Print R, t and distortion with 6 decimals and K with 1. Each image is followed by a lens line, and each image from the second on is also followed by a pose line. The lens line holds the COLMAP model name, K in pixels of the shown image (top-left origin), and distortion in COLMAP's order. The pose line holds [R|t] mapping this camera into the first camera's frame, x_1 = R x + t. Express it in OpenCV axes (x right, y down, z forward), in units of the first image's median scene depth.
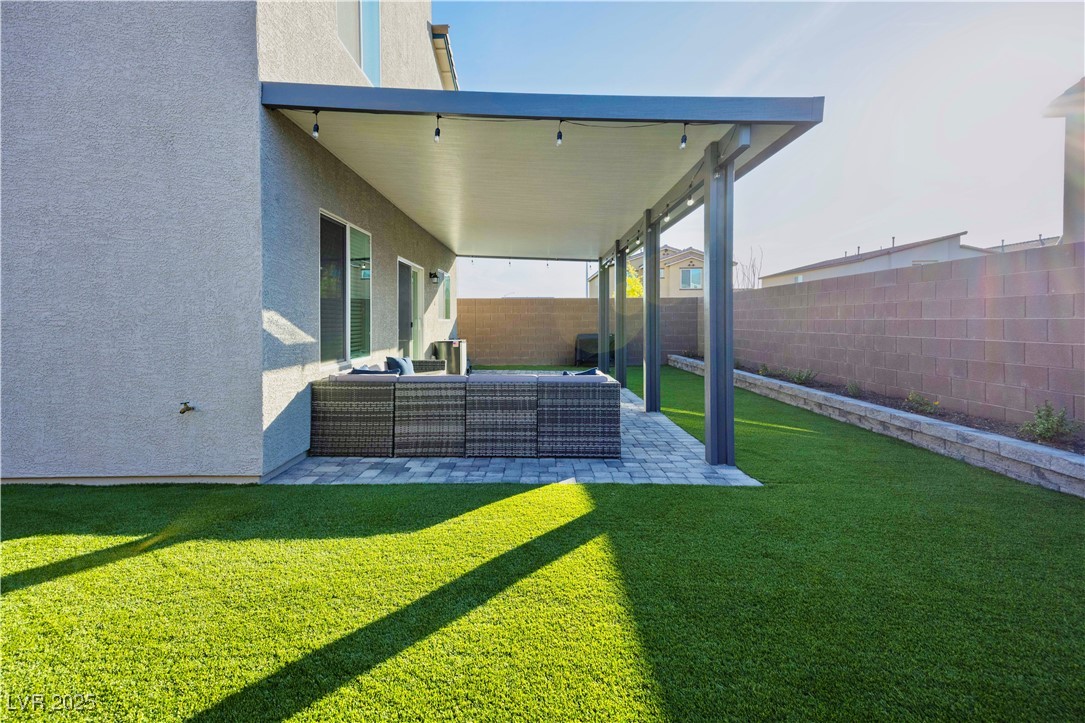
lens RADIAL K [[519.0, 0, 540.6], [0, 519.0, 321.7], [0, 0, 1]] dist [0.026769, 0.000060]
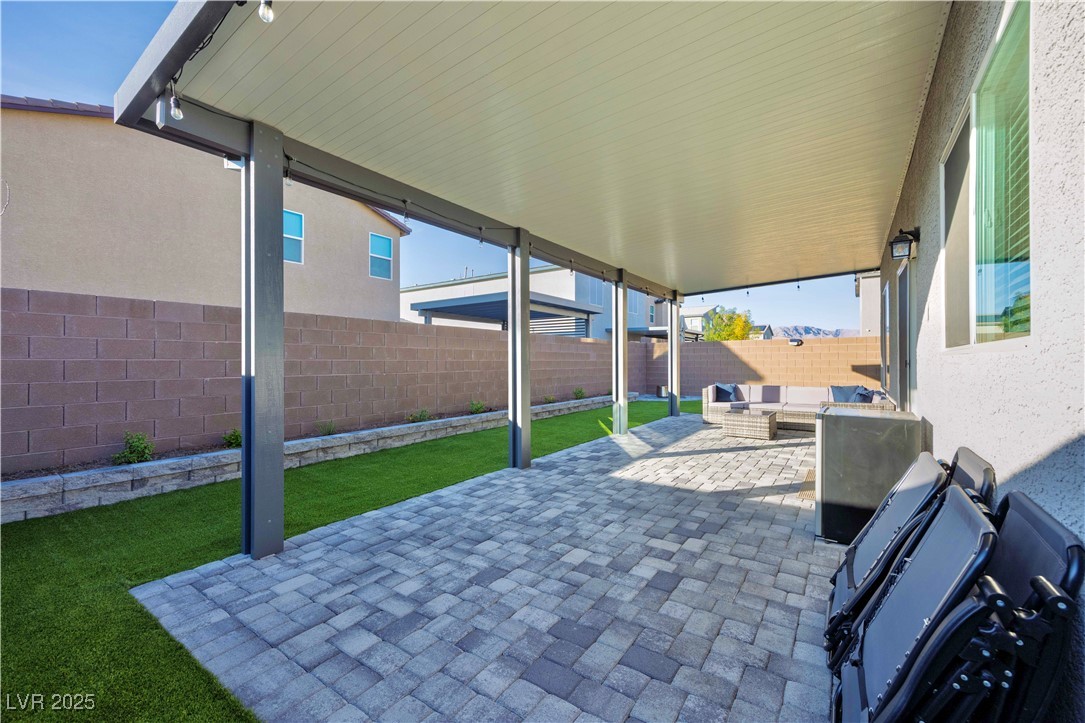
lens RADIAL K [[430.1, 0, 539.1], [0, 430.1, 359.2], [0, 0, 1]] dist [0.001142, -0.000093]
pose [[-0.801847, 0.002397, 0.597525, -0.218134], [0.003384, 0.999994, 0.000530, -0.006605], [-0.597520, 0.002447, -0.801850, 1.777988]]
